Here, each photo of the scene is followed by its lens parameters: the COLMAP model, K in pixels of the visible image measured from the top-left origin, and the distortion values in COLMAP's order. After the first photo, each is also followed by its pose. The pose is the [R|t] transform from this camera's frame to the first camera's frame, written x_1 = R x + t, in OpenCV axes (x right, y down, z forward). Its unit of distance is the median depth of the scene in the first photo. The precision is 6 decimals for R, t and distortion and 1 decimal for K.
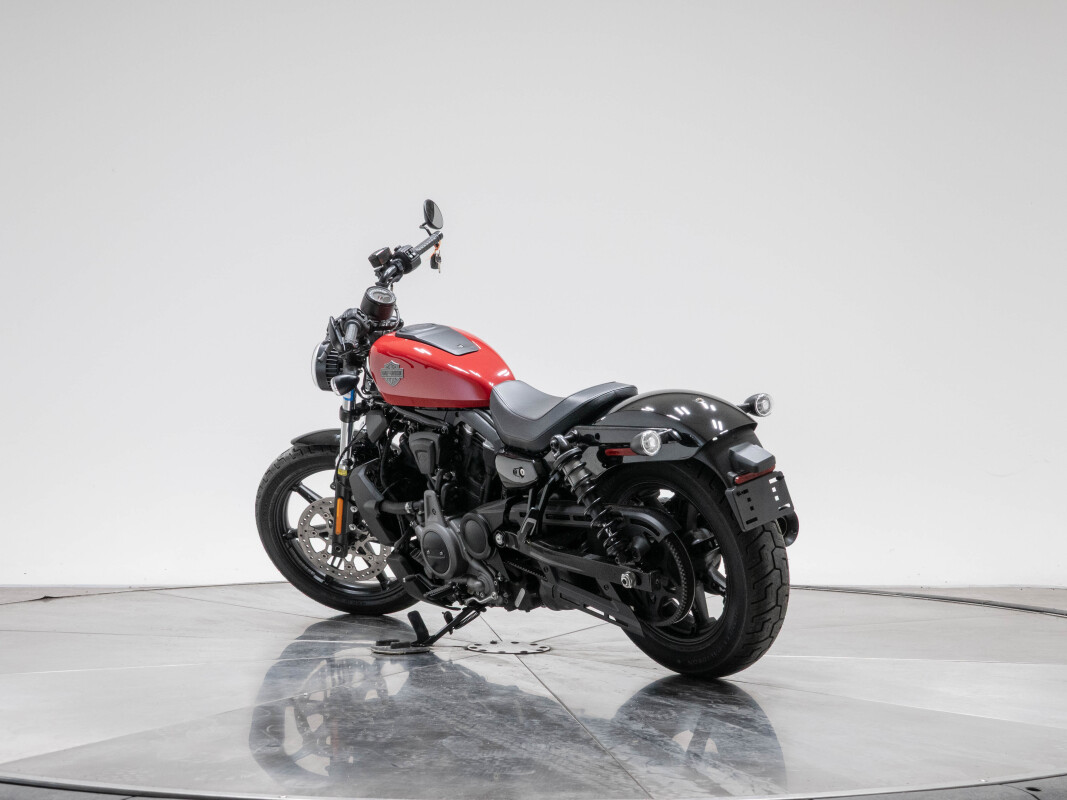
lens RADIAL K [[1633.2, 0, 533.5], [0, 1633.2, 400.0], [0, 0, 1]] dist [0.017514, 0.108536]
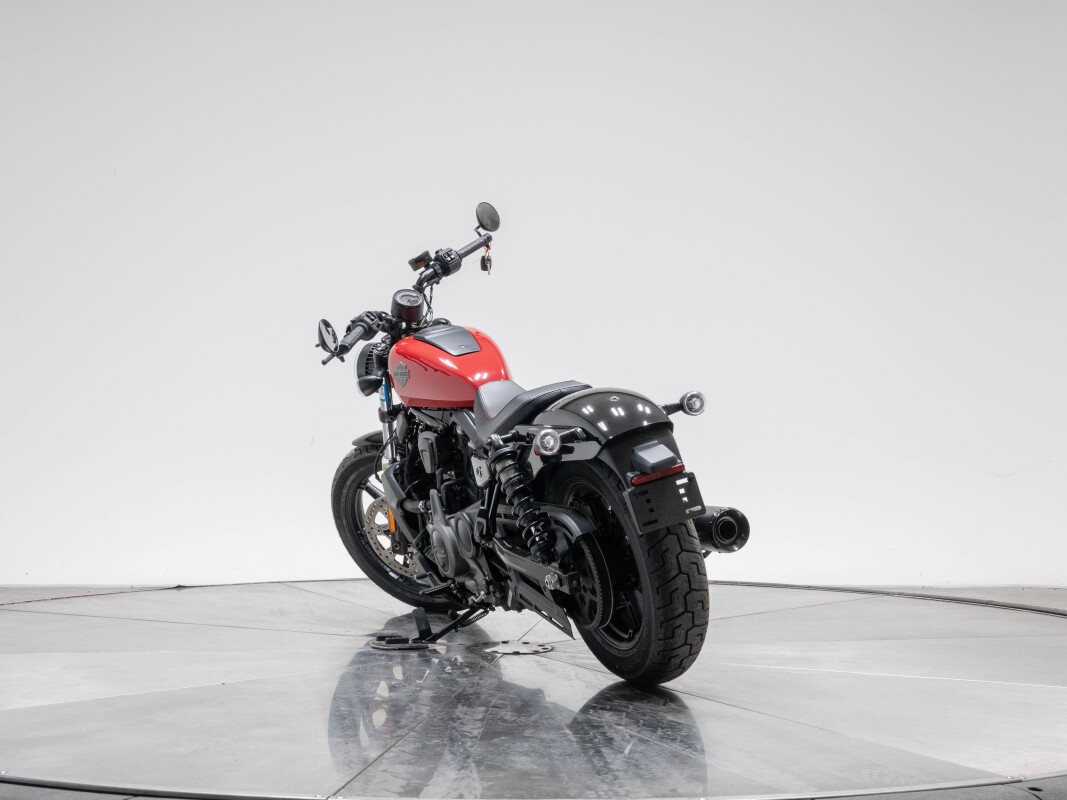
lens RADIAL K [[1633.2, 0, 533.5], [0, 1633.2, 400.0], [0, 0, 1]] dist [0.017514, 0.108536]
pose [[0.962984, -0.002746, -0.269545, 0.270448], [0.001716, 0.999990, -0.004056, 0.004168], [0.269553, 0.003443, 0.962979, 0.041293]]
